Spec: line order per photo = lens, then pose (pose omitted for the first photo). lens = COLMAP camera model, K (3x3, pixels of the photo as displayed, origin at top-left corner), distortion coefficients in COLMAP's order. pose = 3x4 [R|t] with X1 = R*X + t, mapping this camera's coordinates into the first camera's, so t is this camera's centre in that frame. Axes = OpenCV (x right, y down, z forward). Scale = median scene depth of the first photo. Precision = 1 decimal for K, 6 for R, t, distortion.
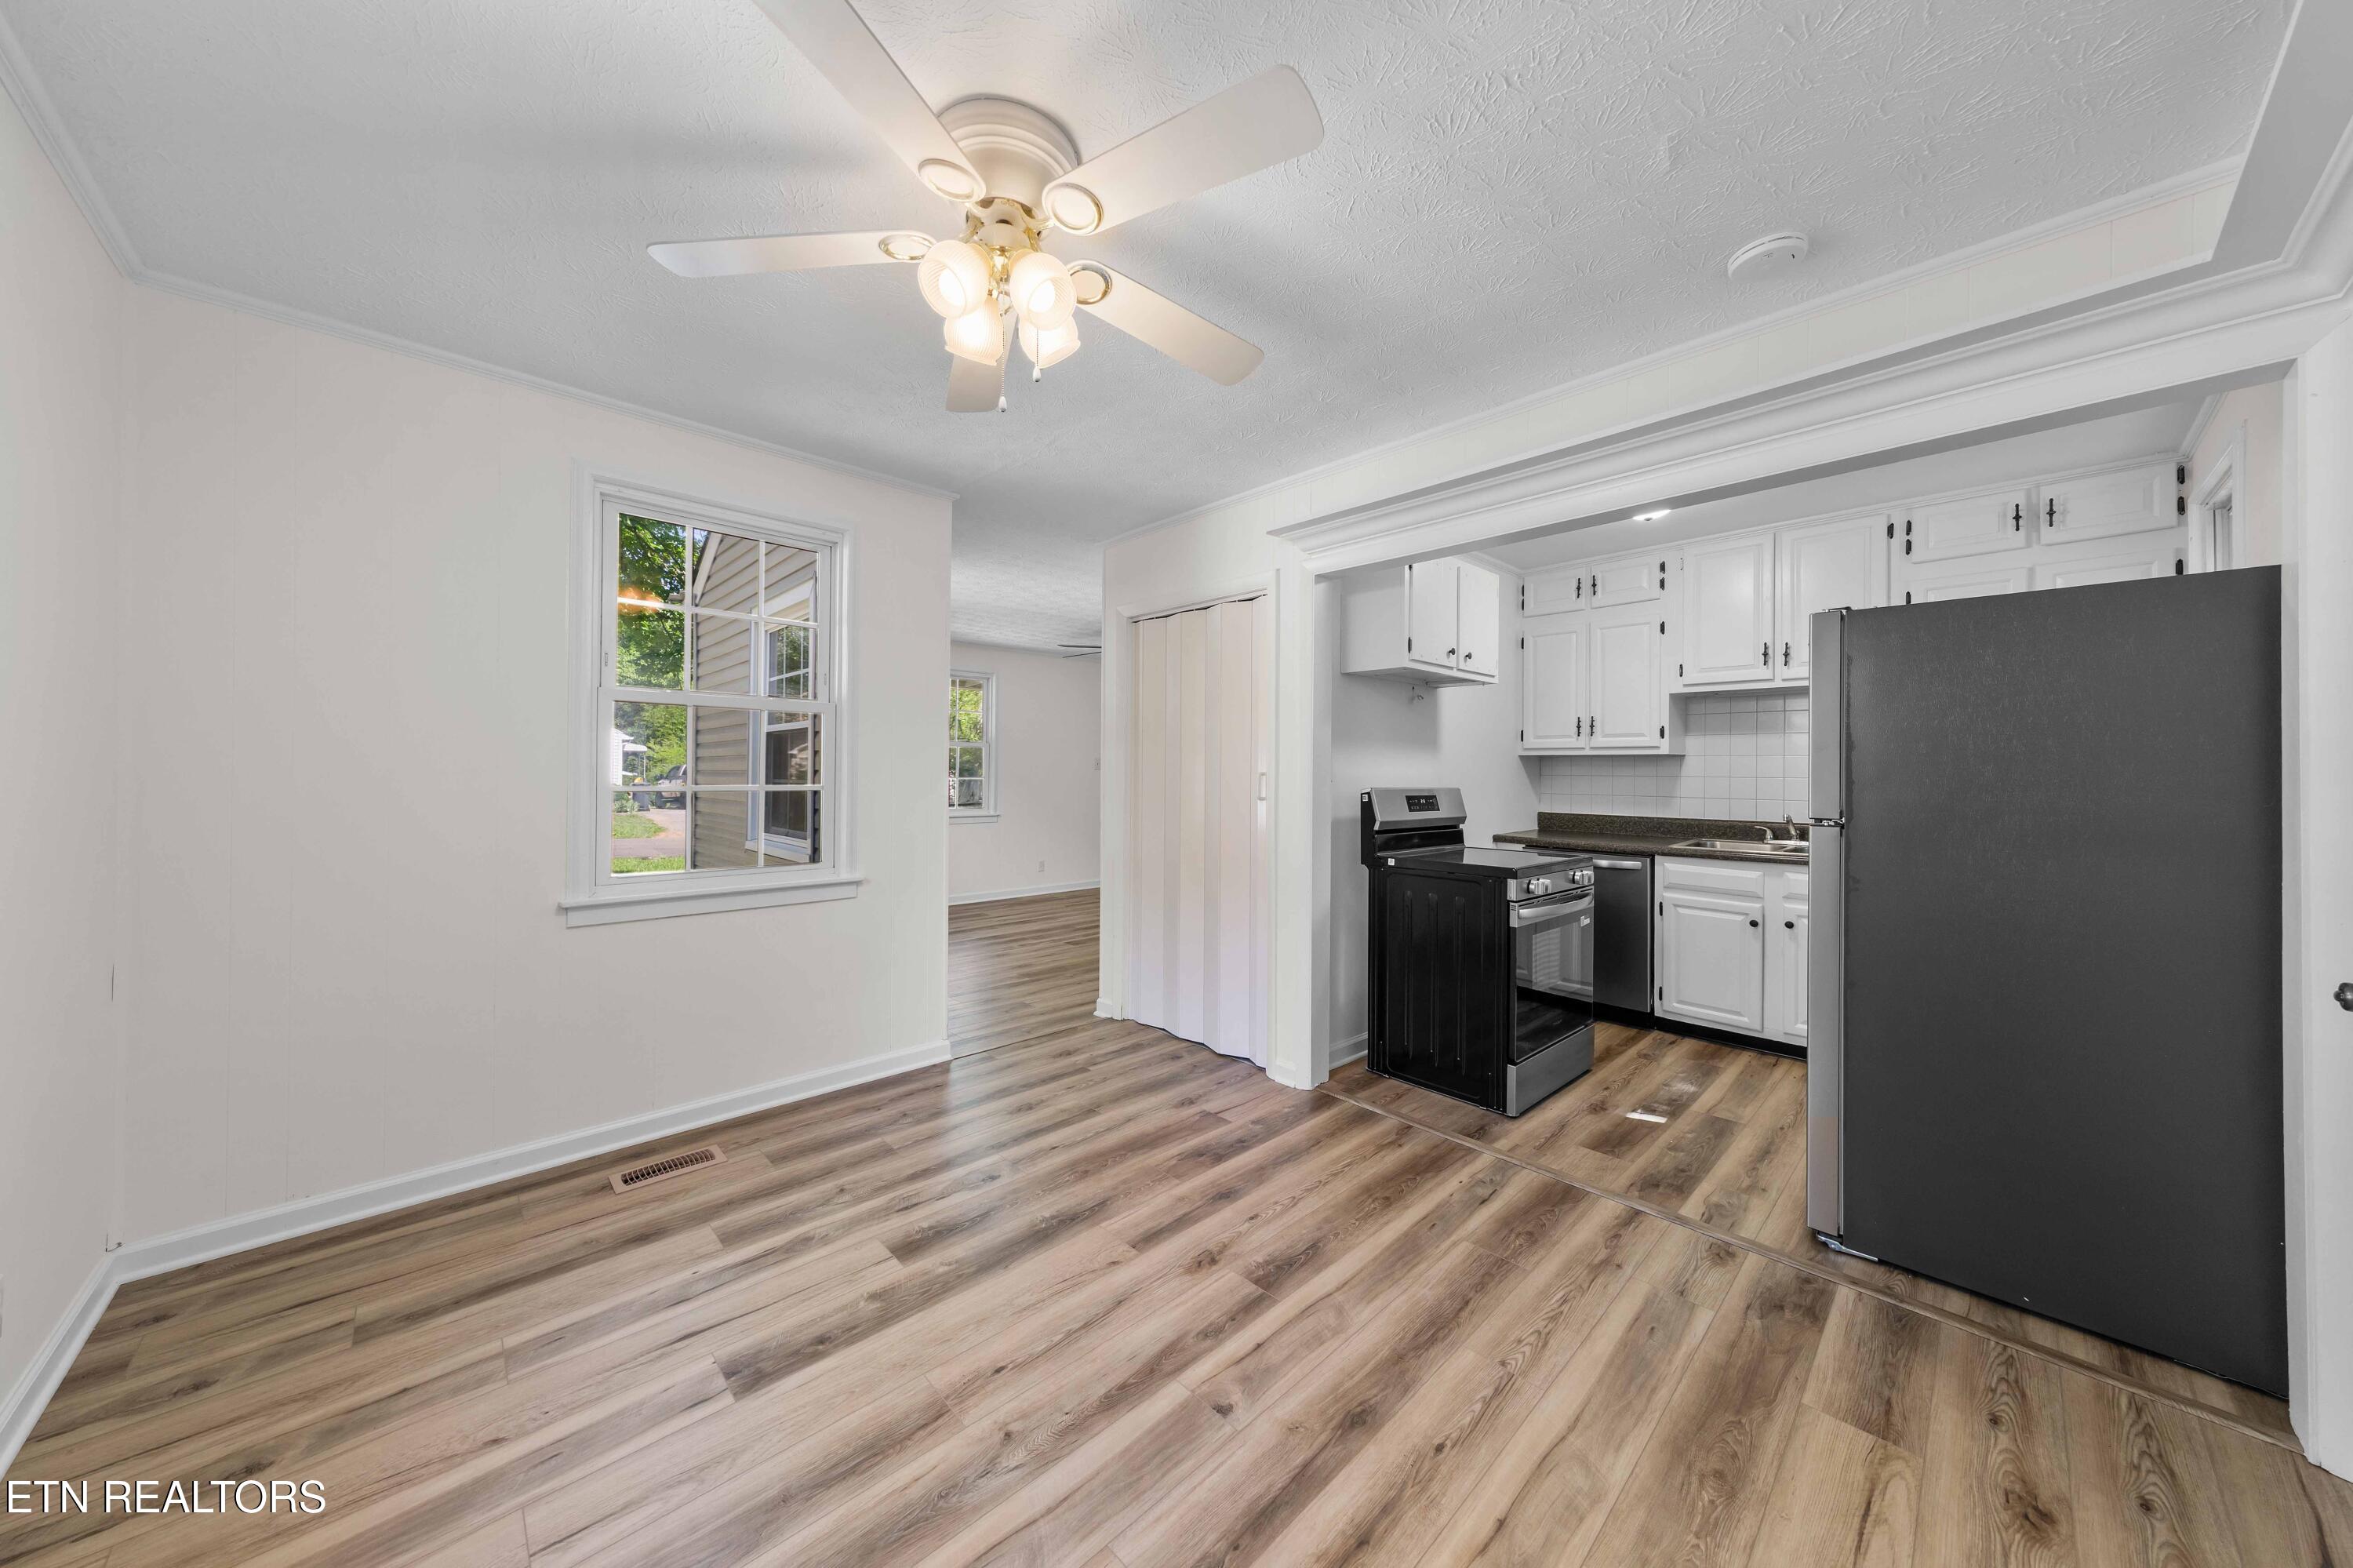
lens RADIAL K [[783.8, 0, 1181.5], [0, 783.8, 765.4], [0, 0, 1]] dist [0.007074, -0.000072]
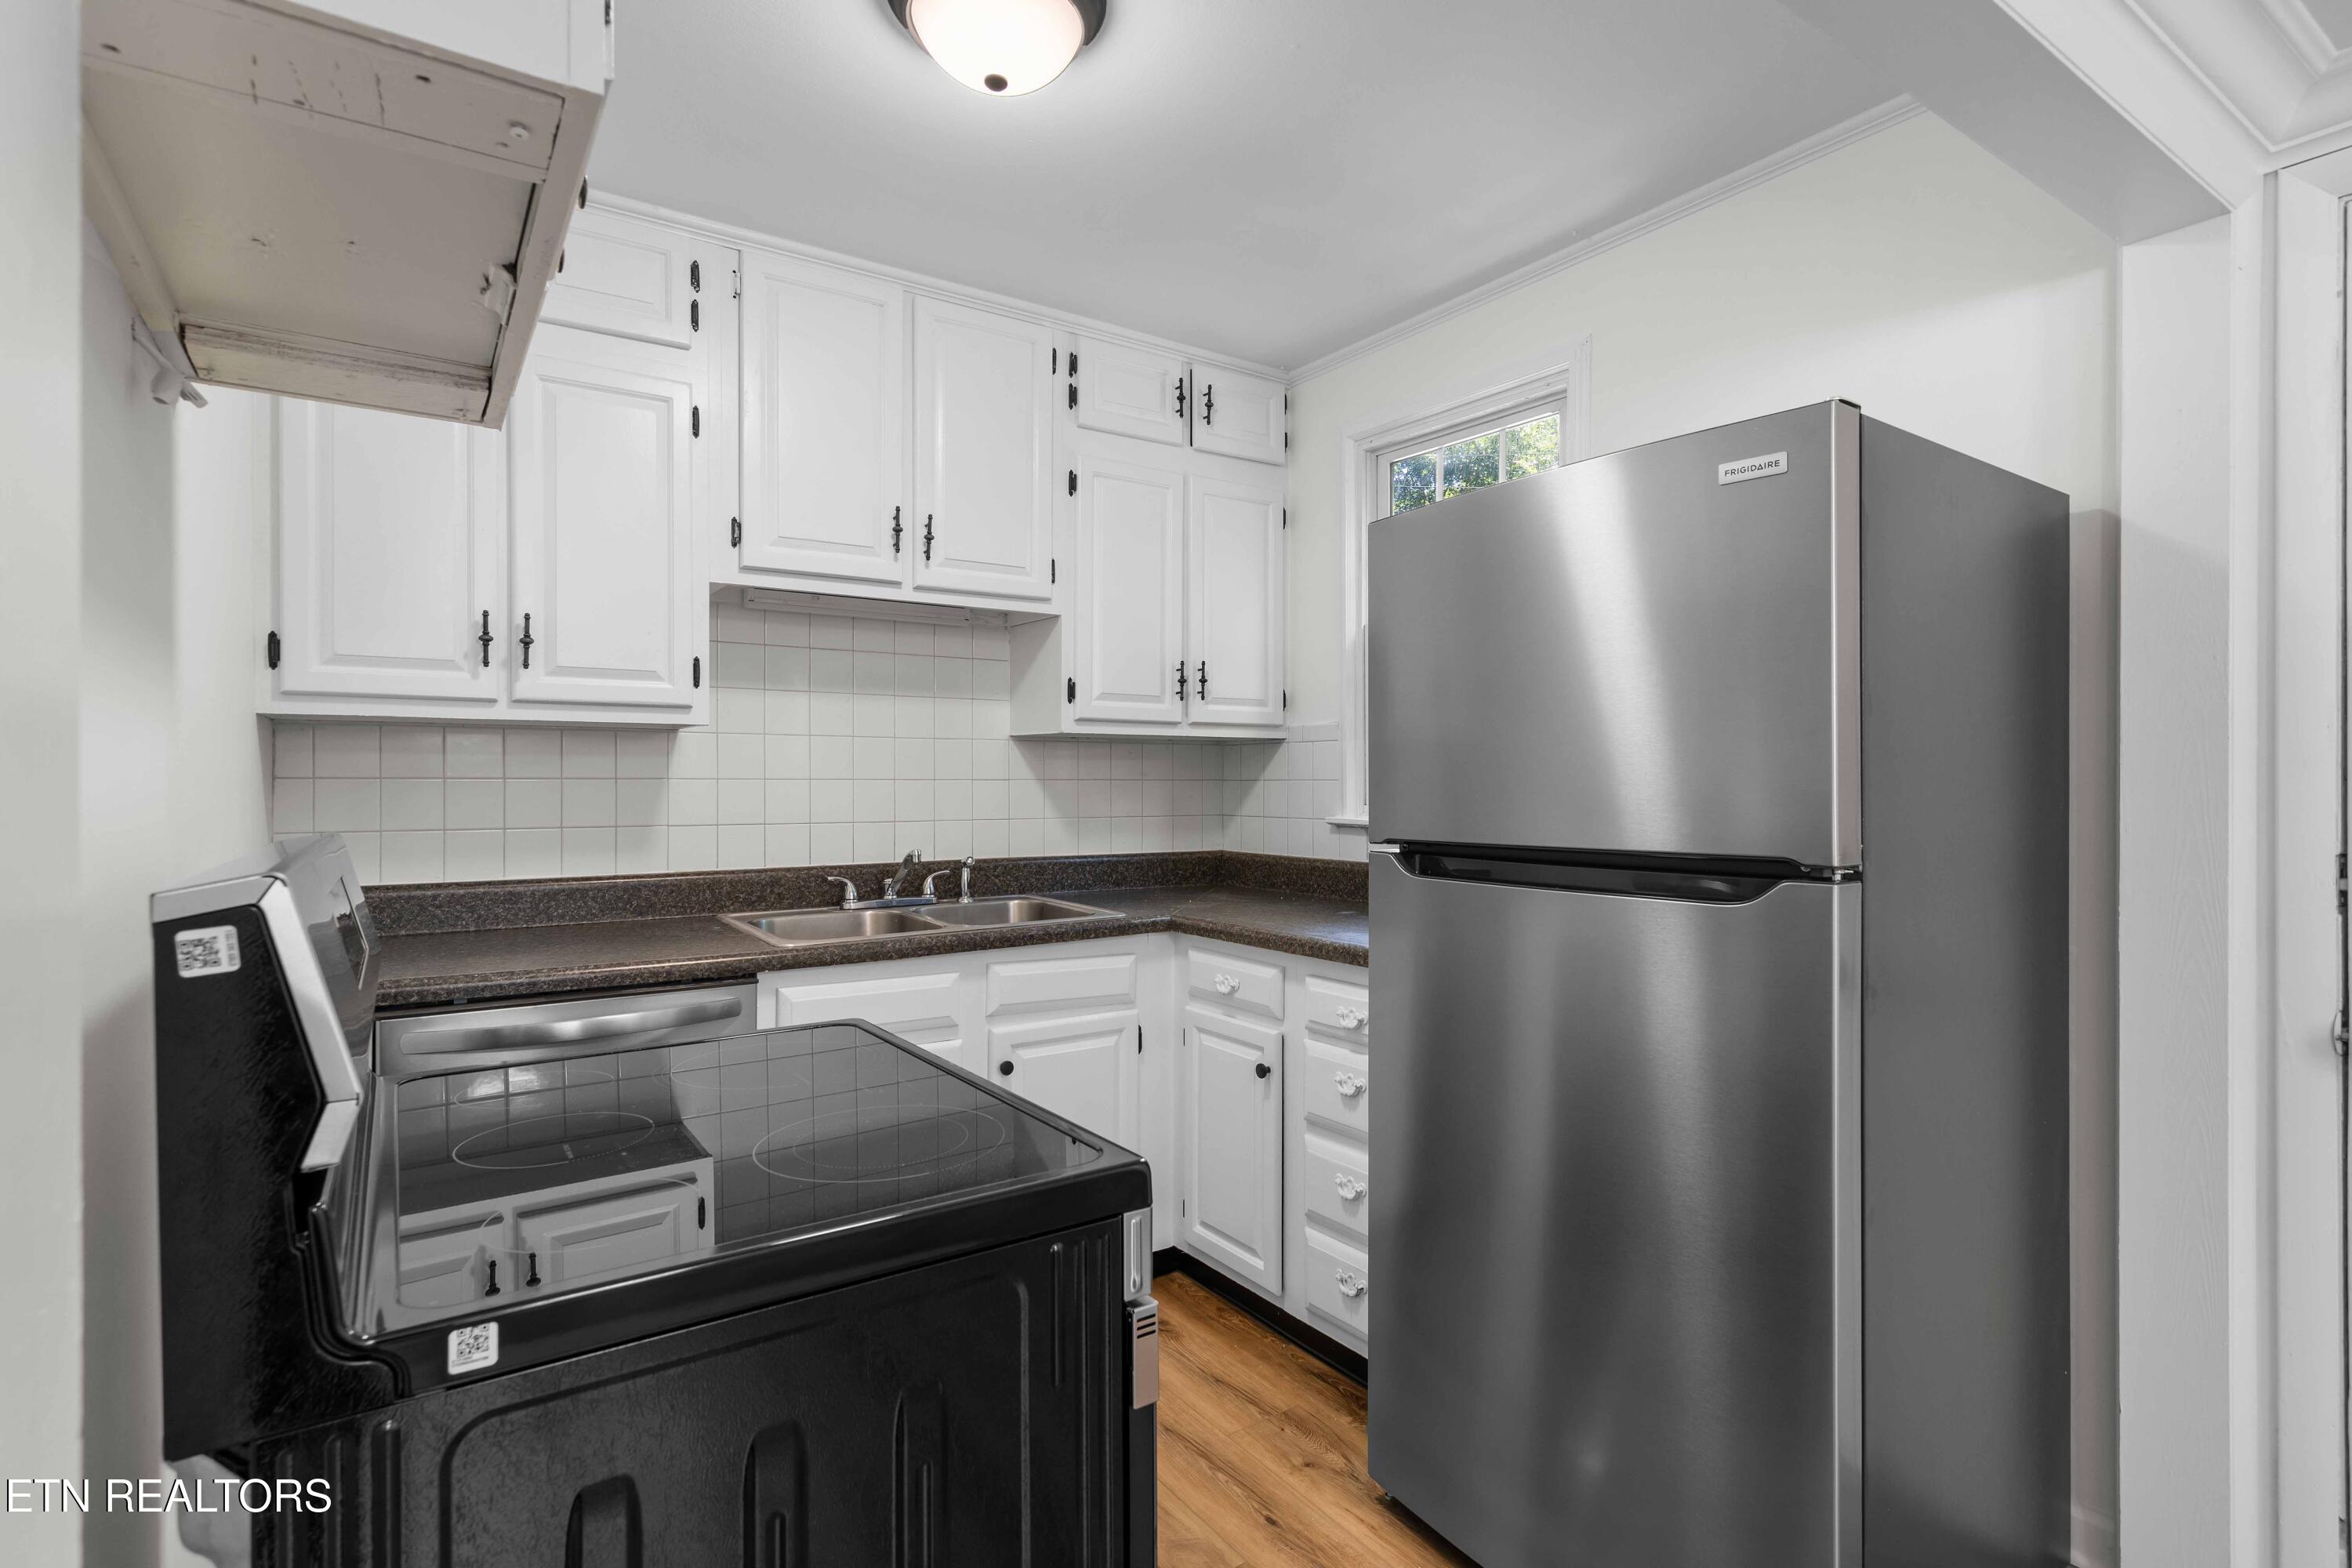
lens RADIAL K [[1142.1, 0, 1185.5], [0, 1142.1, 783.7], [0, 0, 1]] dist [0.004771, -0.001003]
pose [[0.167976, -0.011280, 0.985727, 0.072666], [-0.006091, 0.999904, 0.012480, 0.009923], [-0.985772, -0.008100, 0.167891, 0.826822]]
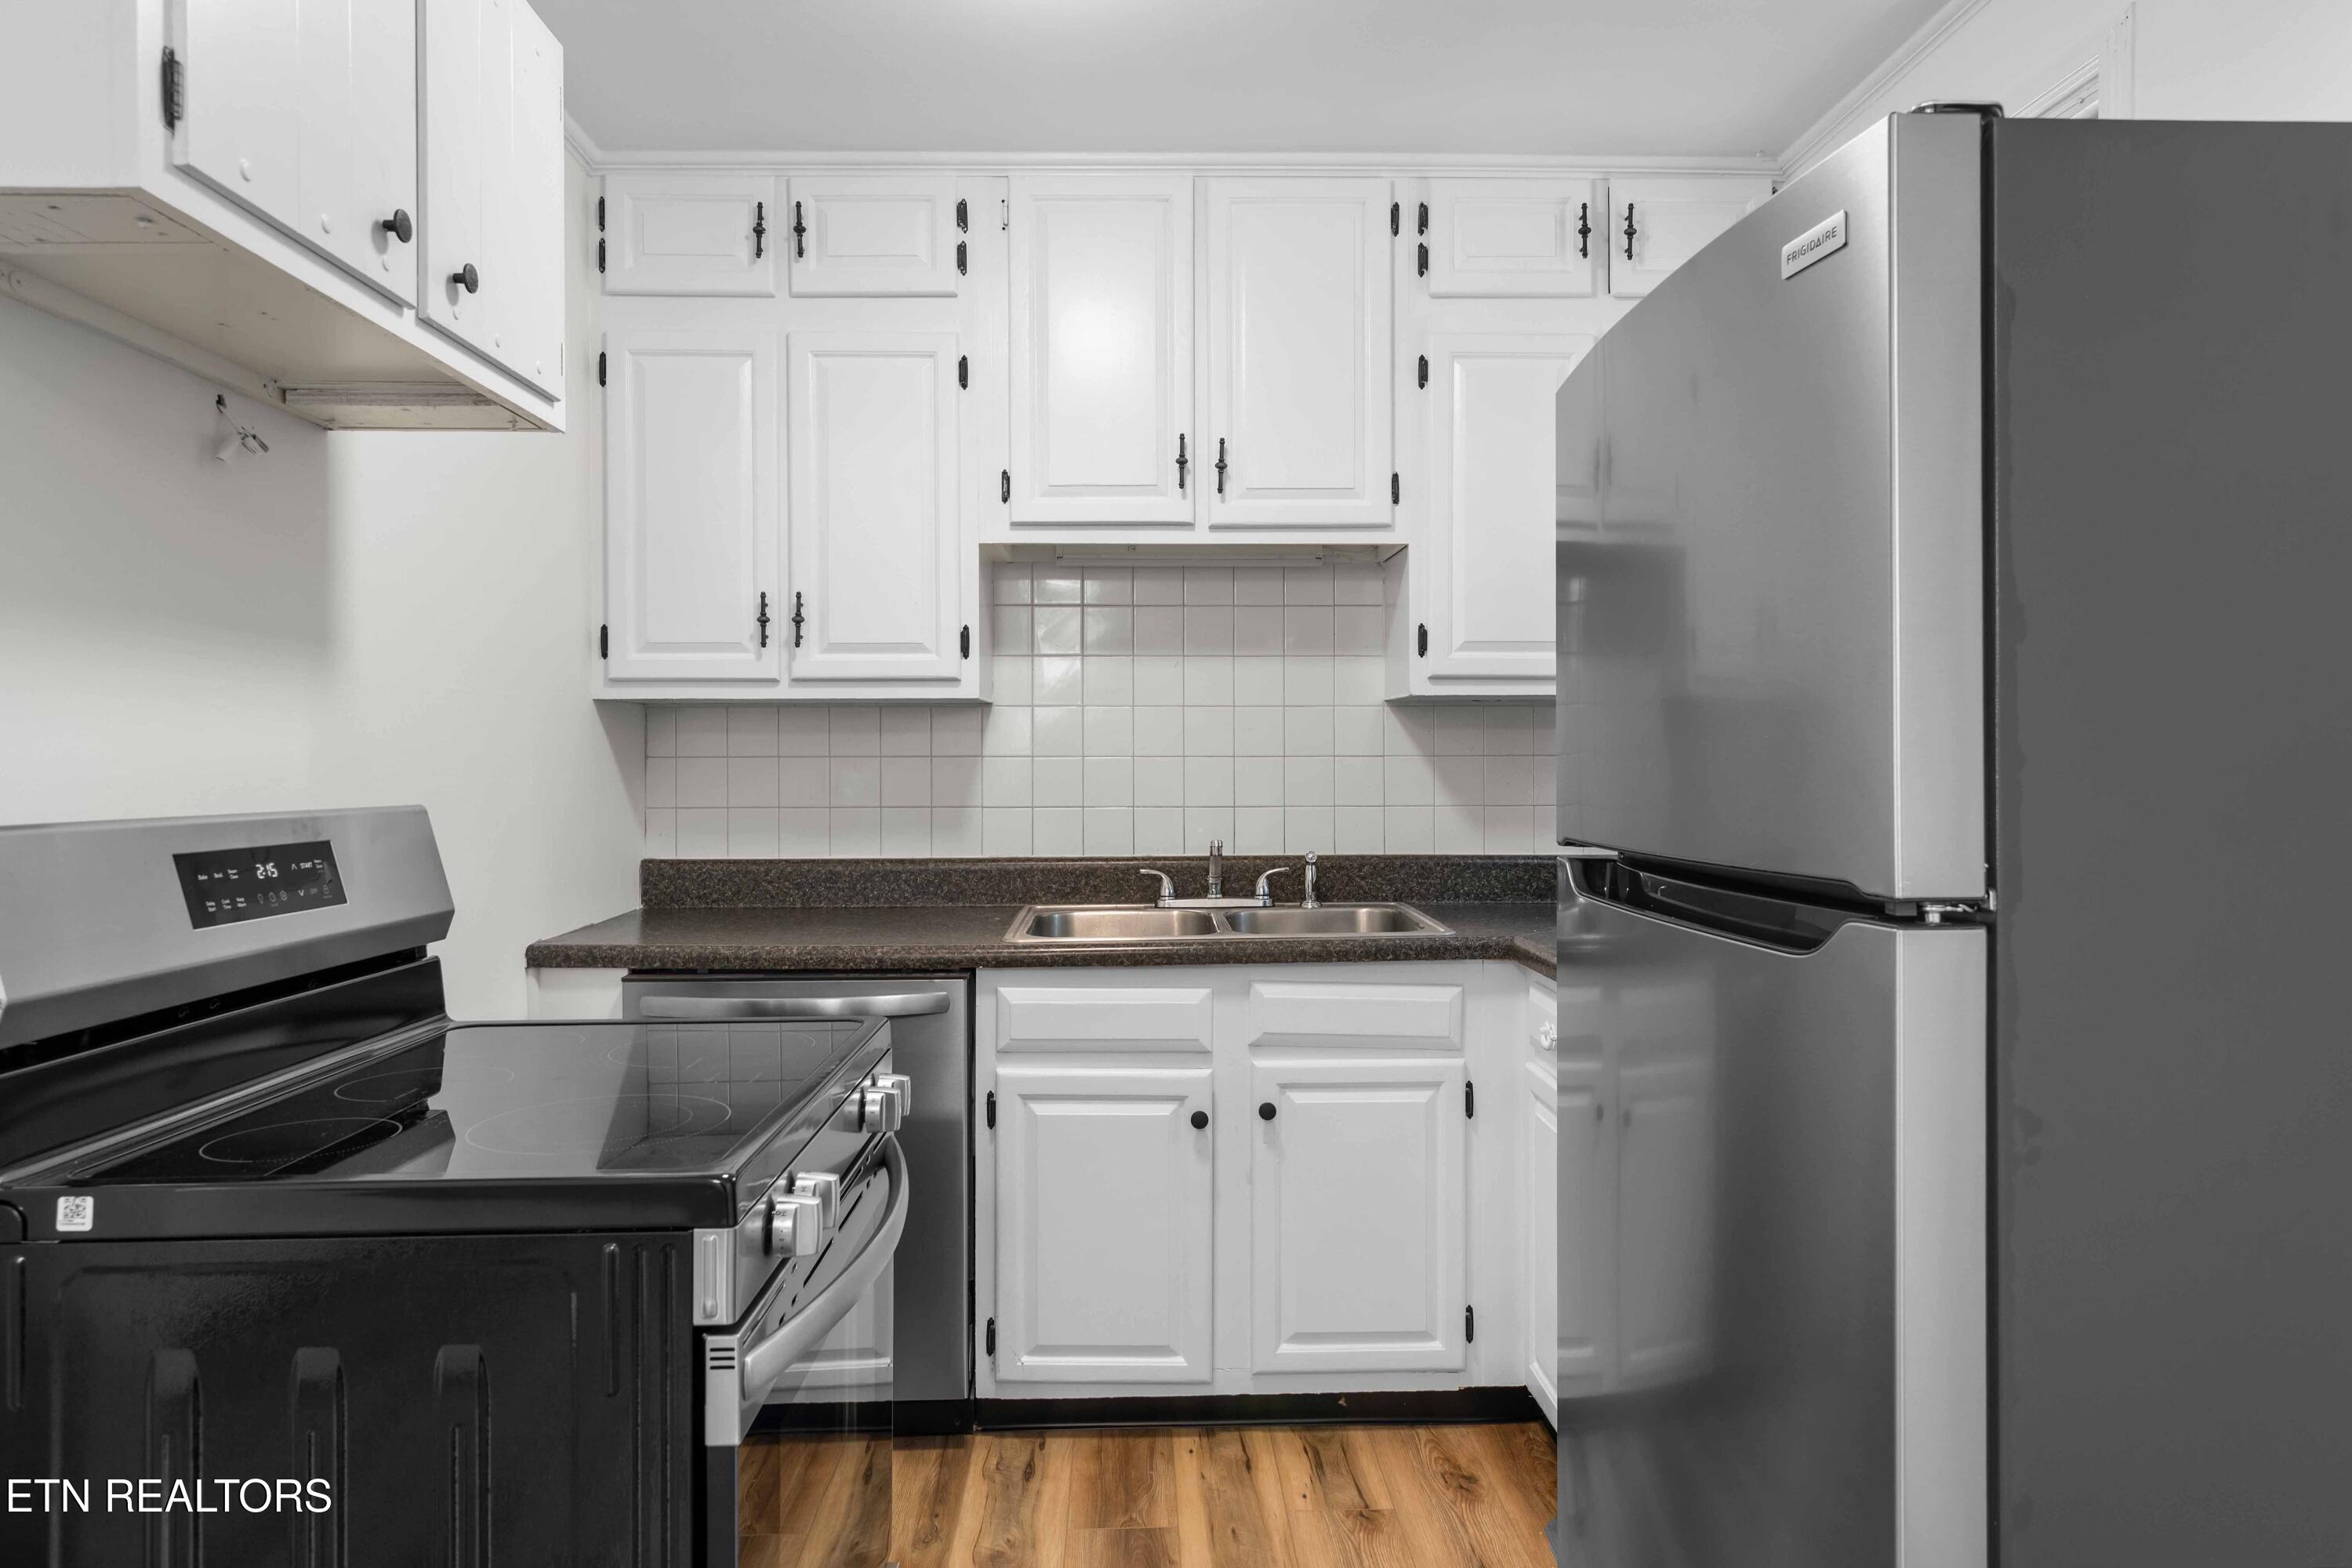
lens RADIAL K [[1471.1, 0, 1162.4], [0, 1471.1, 762.2], [0, 0, 1]] dist [0.008046, -0.001888]
pose [[0.676142, -0.012580, 0.736664, 0.183102], [0.003646, 0.999899, 0.013728, 0.009557], [-0.736762, -0.006596, 0.676120, 0.563058]]
